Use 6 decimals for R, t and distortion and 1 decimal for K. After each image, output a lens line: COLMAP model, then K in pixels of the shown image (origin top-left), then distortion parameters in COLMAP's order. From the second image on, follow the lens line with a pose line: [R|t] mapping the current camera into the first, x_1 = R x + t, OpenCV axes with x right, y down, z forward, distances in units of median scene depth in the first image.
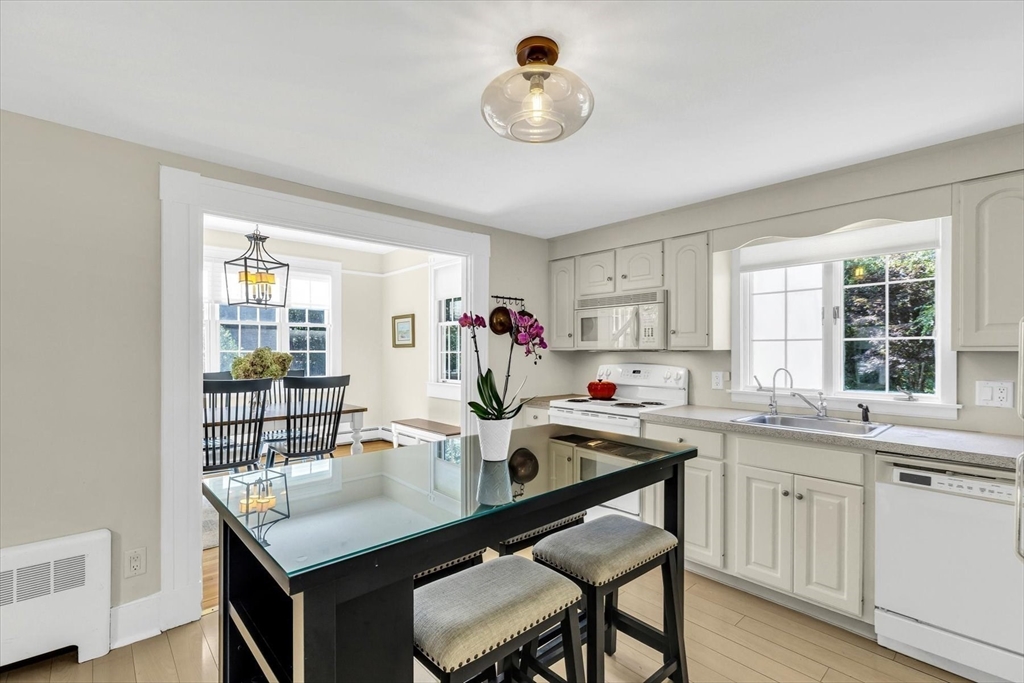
lens RADIAL K [[458.3, 0, 509.4], [0, 458.3, 348.2], [0, 0, 1]] dist [0.000723, -0.000414]
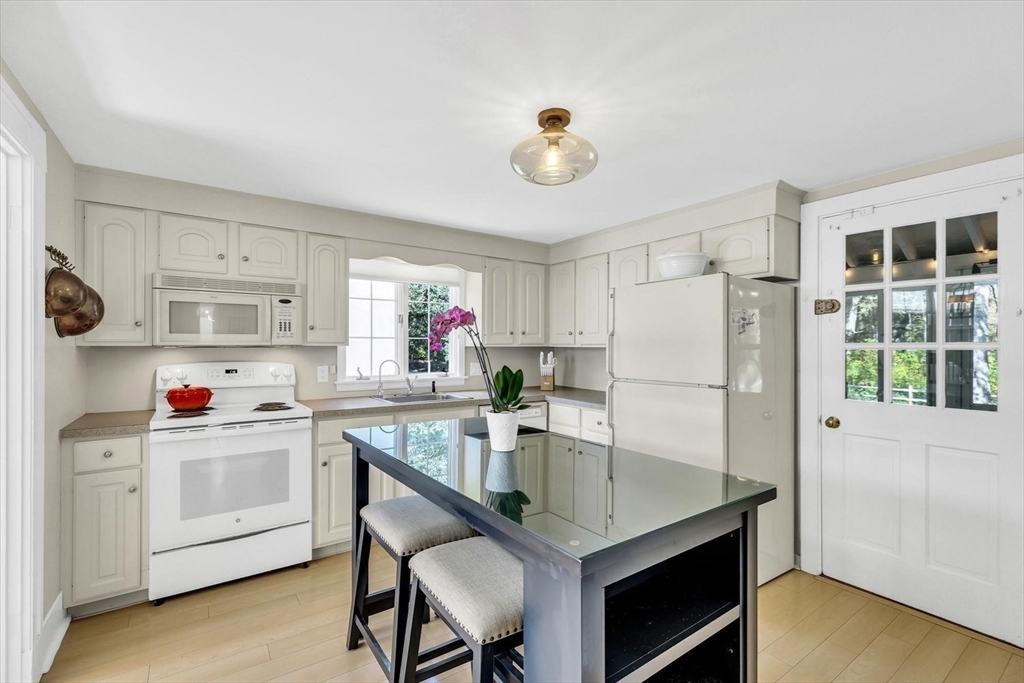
lens RADIAL K [[458.3, 0, 510.6], [0, 458.3, 343.5], [0, 0, 1]] dist [0.000723, -0.000414]
pose [[0.126411, 0.001840, 0.991976, -0.543617], [-0.007414, 0.999972, -0.000910, -0.003237], [-0.991950, -0.007240, 0.126422, 0.424259]]
